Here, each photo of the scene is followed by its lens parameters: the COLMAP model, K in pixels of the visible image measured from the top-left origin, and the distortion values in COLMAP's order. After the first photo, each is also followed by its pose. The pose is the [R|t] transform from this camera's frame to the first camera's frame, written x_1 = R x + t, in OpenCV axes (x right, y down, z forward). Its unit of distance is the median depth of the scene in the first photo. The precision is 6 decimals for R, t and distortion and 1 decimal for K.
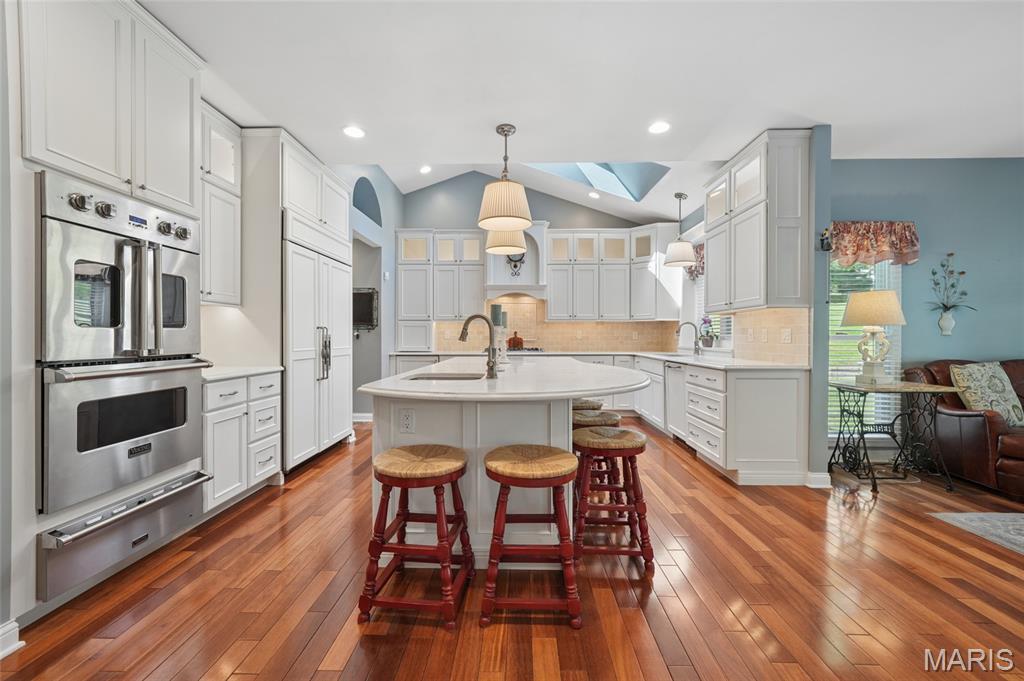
lens RADIAL K [[417.3, 0, 497.7], [0, 417.3, 337.9], [0, 0, 1]] dist [0.000886, 0.000484]
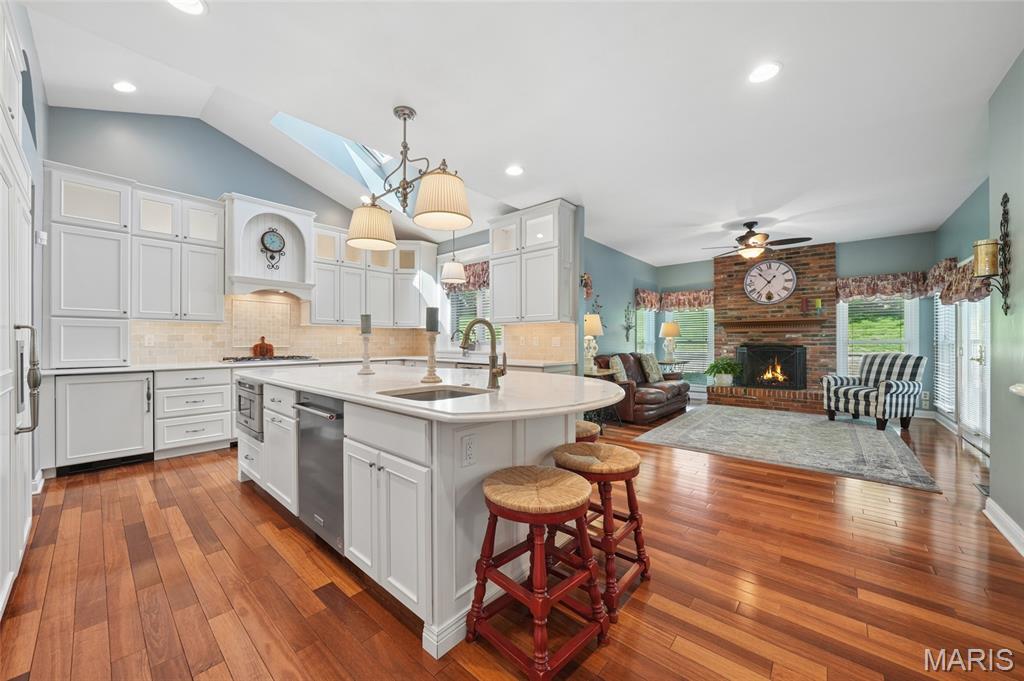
lens RADIAL K [[382.8, 0, 507.4], [0, 382.8, 343.3], [0, 0, 1]] dist [-0.011137, -0.000433]
pose [[0.624475, -0.005885, 0.781023, -0.436903], [0.004086, 0.999983, 0.004269, -0.005915], [-0.781034, 0.000526, 0.624488, 0.283929]]
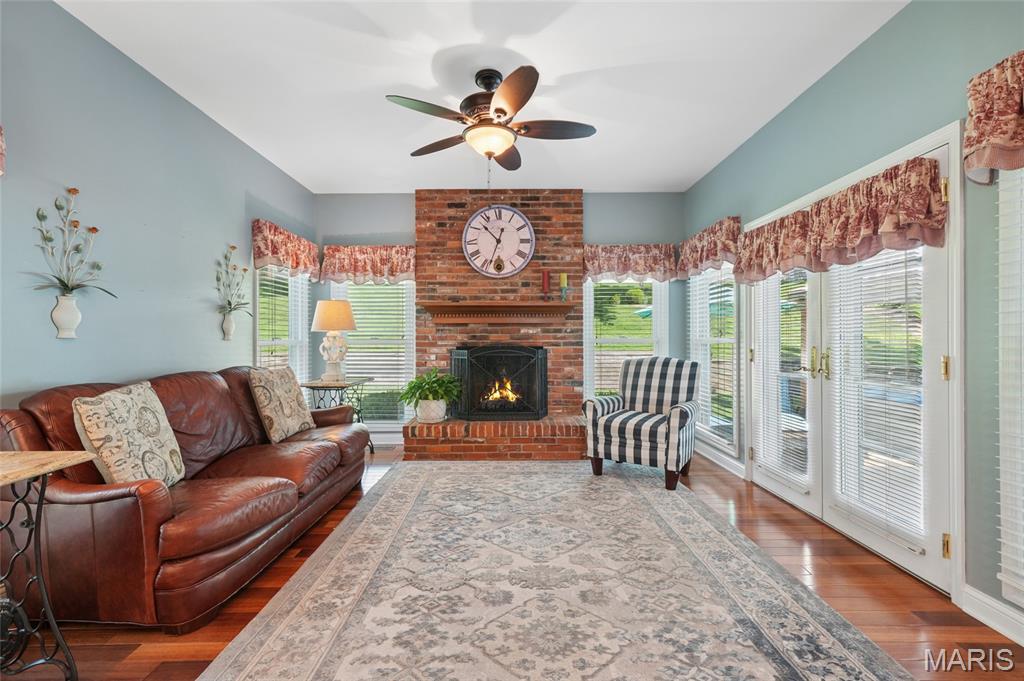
lens RADIAL K [[433.1, 0, 511.2], [0, 433.1, 339.8], [0, 0, 1]] dist [0.004840, 0.001706]
pose [[-0.039870, -0.002254, 0.999202, 0.491050], [0.002671, 0.999994, 0.002362, -0.005001], [-0.999201, 0.002763, -0.039864, 0.451511]]
